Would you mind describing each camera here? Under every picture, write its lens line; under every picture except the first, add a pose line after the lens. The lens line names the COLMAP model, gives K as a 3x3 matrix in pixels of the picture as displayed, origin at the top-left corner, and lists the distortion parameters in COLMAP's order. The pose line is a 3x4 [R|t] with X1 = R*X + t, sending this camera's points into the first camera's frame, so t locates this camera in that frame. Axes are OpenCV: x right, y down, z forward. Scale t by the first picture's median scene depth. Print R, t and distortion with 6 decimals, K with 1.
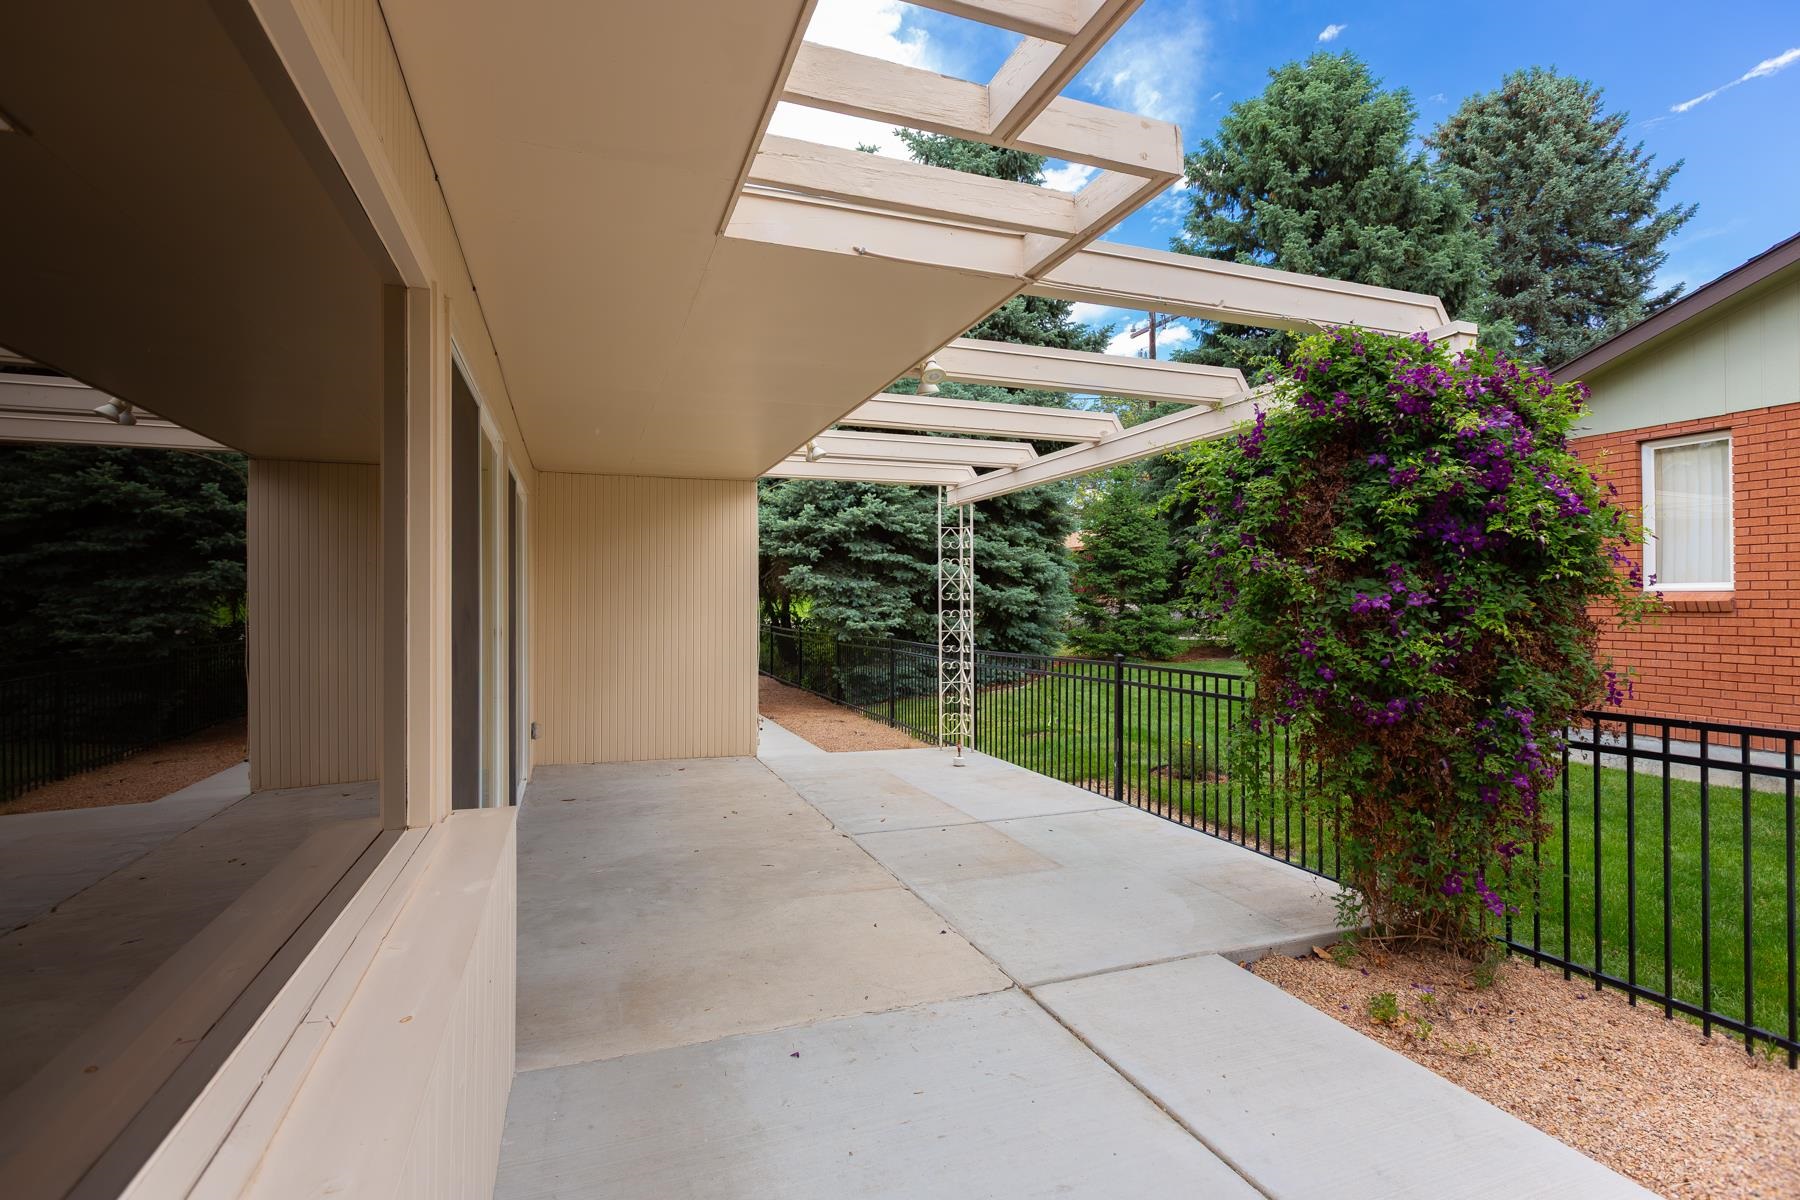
lens RADIAL K [[845.0, 0, 897.7], [0, 845.0, 596.4], [0, 0, 1]] dist [0.003506, 0.000274]
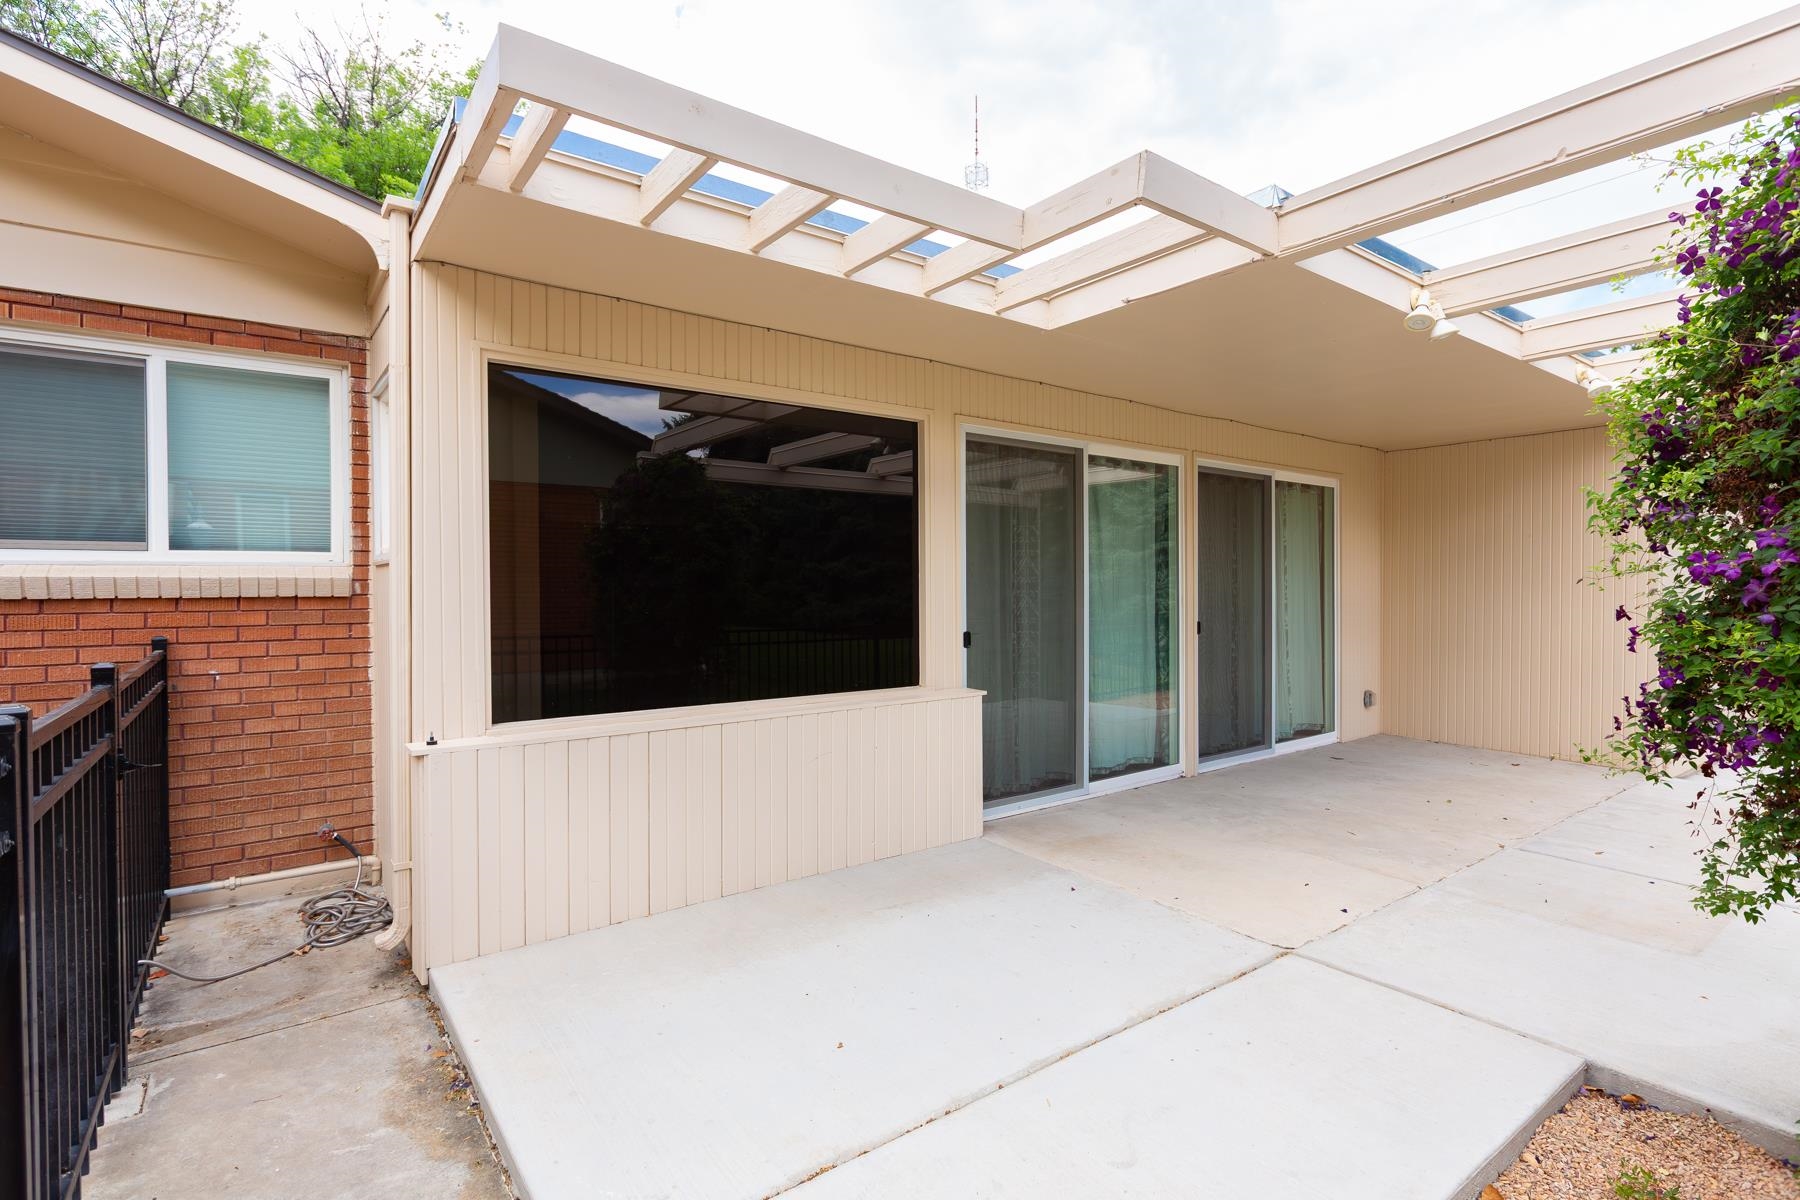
lens RADIAL K [[845.0, 0, 896.9], [0, 845.0, 596.2], [0, 0, 1]] dist [0.003506, 0.000274]
pose [[0.277392, 0.009412, -0.960711, 0.905885], [0.004514, 0.999928, 0.011099, 0.021018], [0.960746, -0.007415, 0.277329, 0.247723]]
